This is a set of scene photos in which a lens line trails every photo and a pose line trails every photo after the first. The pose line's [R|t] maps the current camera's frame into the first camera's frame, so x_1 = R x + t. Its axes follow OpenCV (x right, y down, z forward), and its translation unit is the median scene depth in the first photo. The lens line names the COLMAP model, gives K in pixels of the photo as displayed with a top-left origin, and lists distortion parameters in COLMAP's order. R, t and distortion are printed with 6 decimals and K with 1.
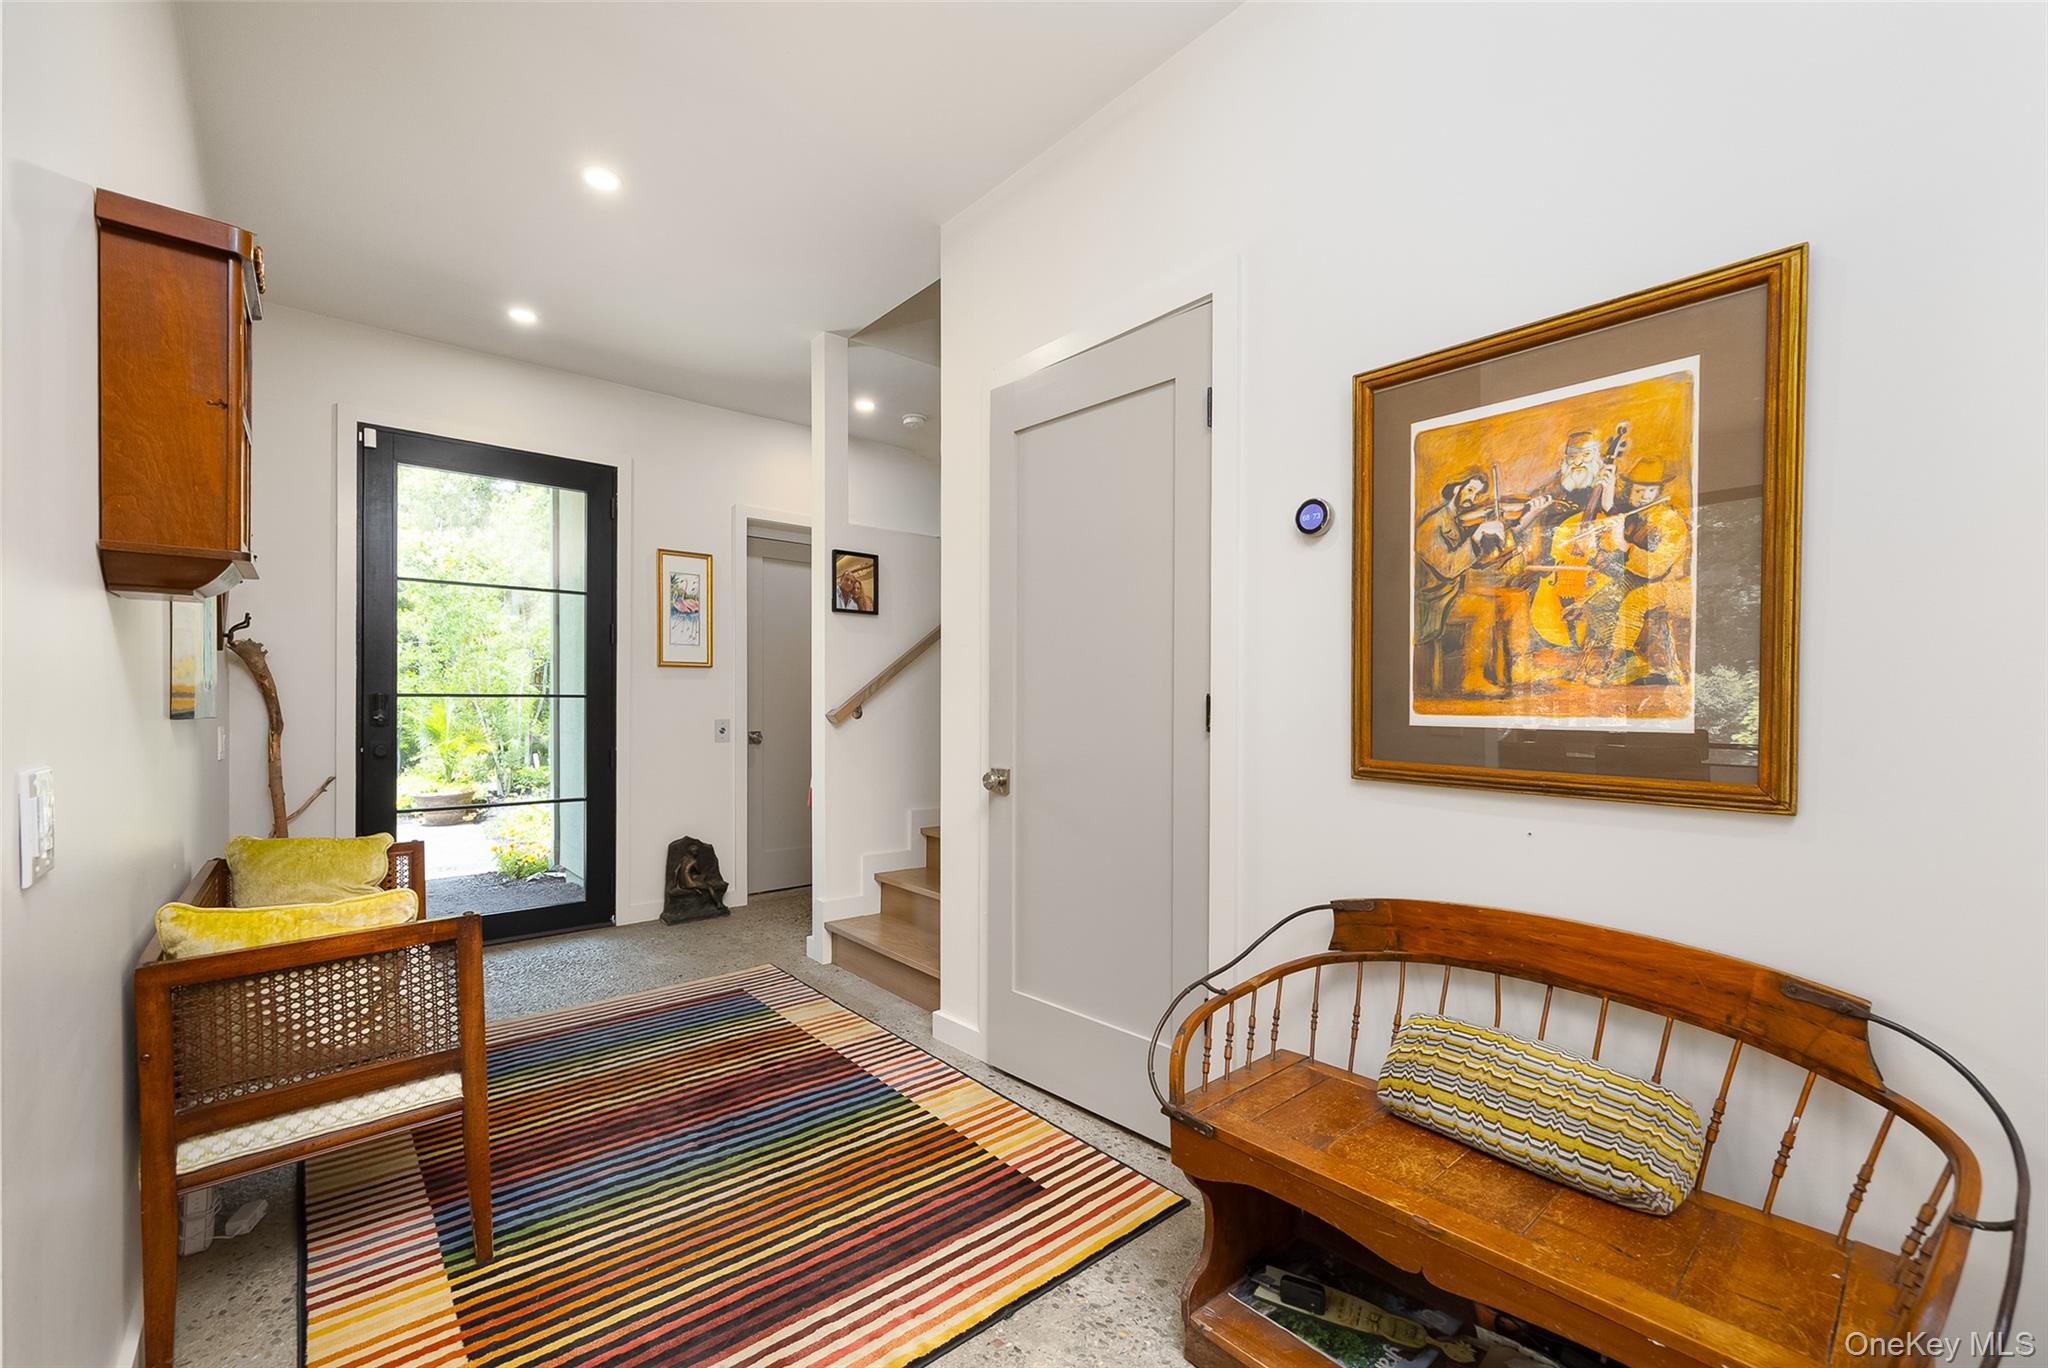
lens RADIAL K [[825.6, 0, 1022.7], [0, 825.6, 700.3], [0, 0, 1]] dist [0.000881, 0.000156]
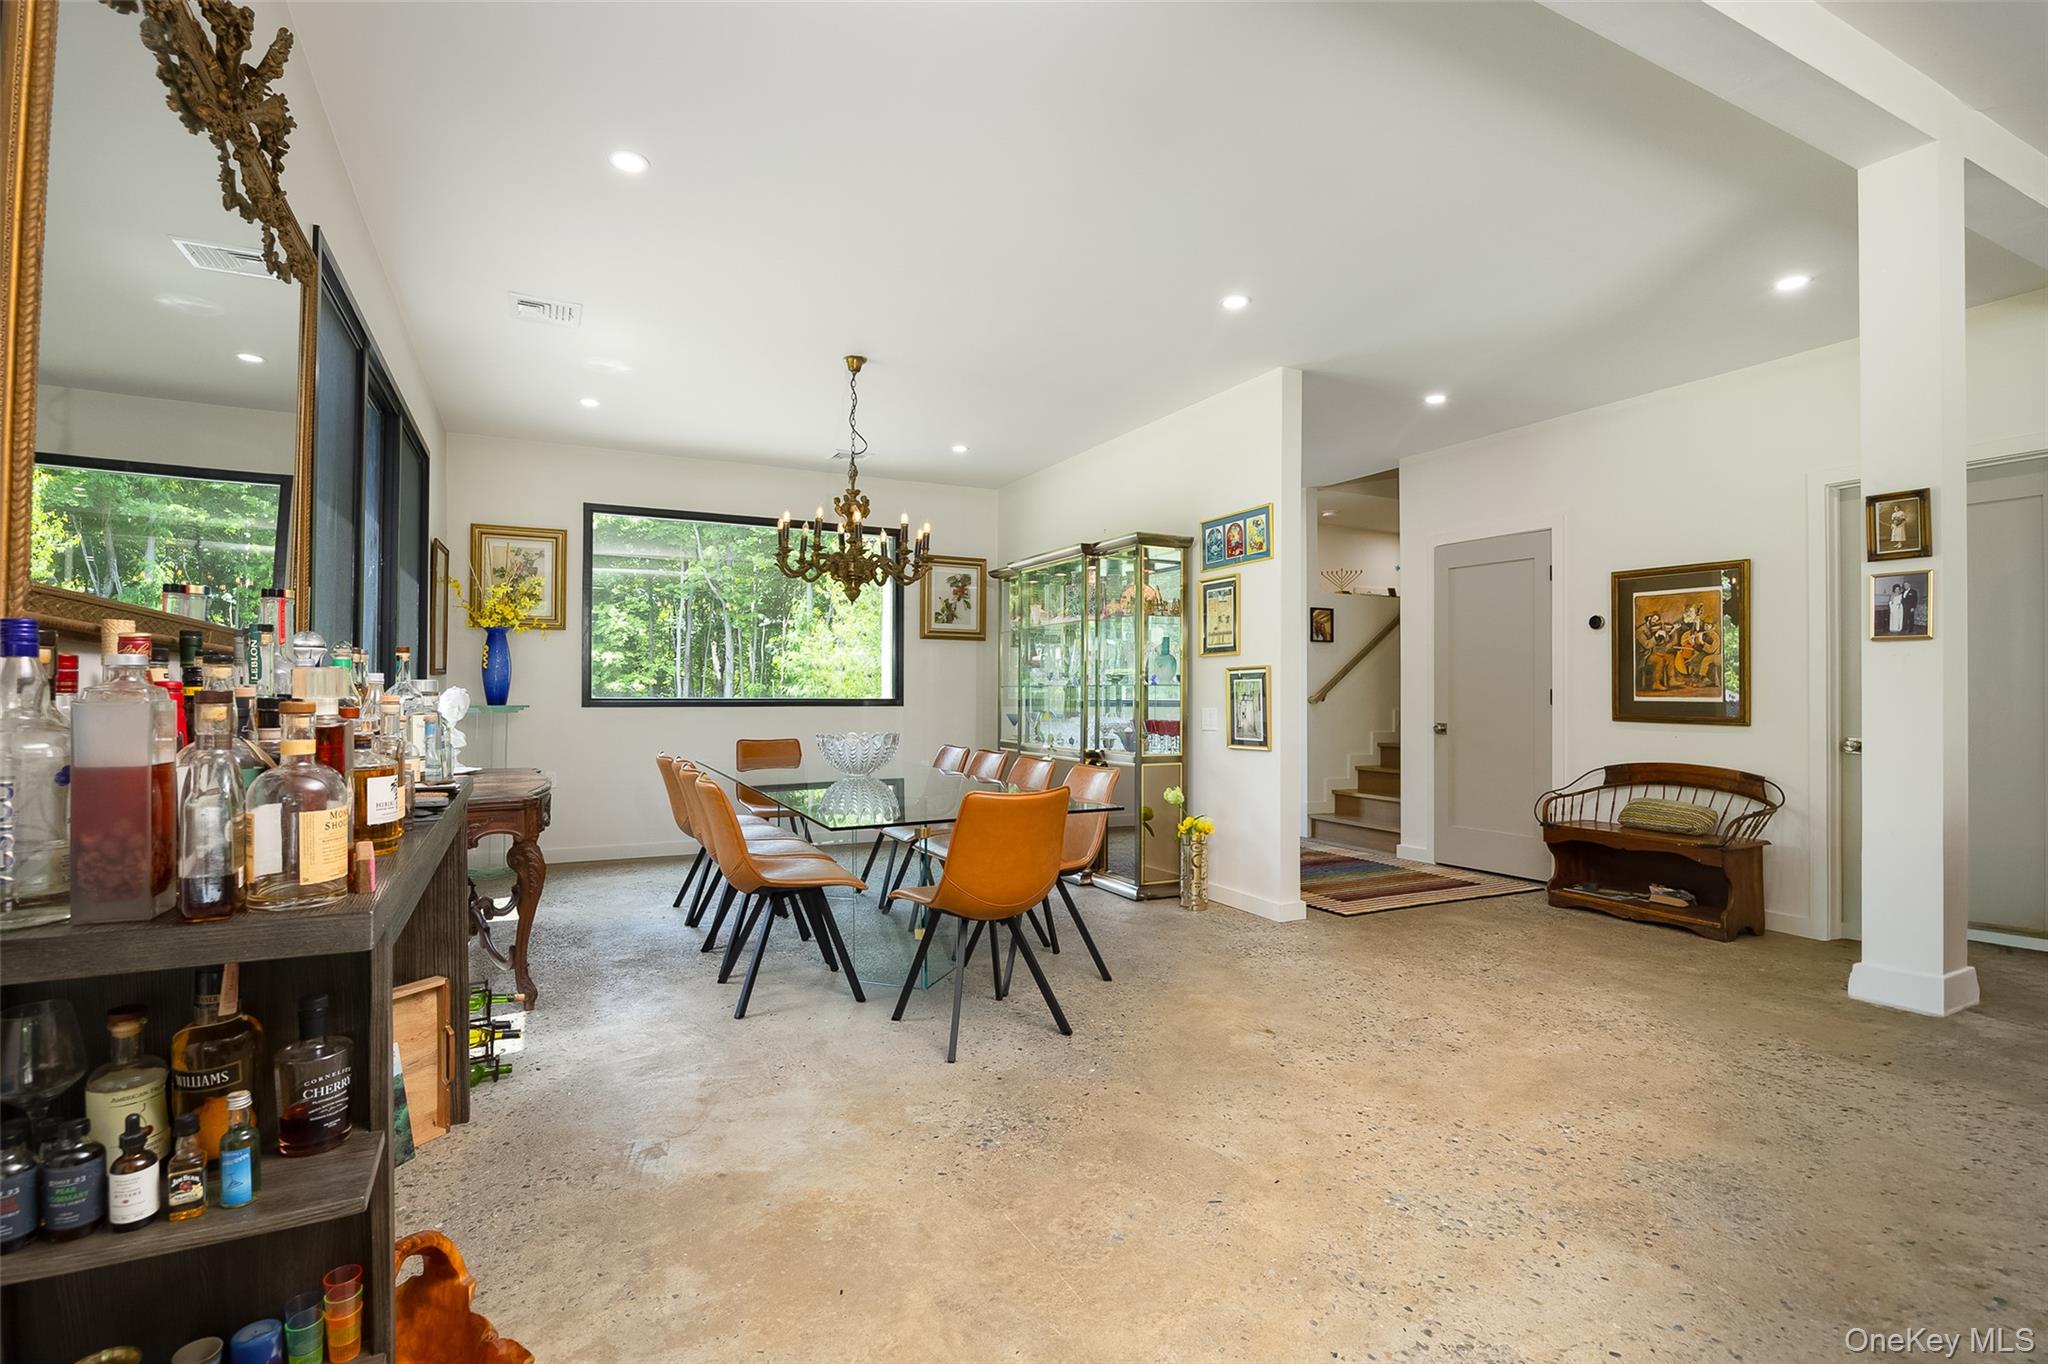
lens RADIAL K [[964.2, 0, 1025.2], [0, 964.2, 677.3], [0, 0, 1]] dist [0.002306, 0.000327]
pose [[0.971354, -0.002614, -0.237623, -0.764489], [-0.000484, 0.999916, -0.012977, -0.005871], [0.237637, 0.012720, 0.971271, -2.695415]]
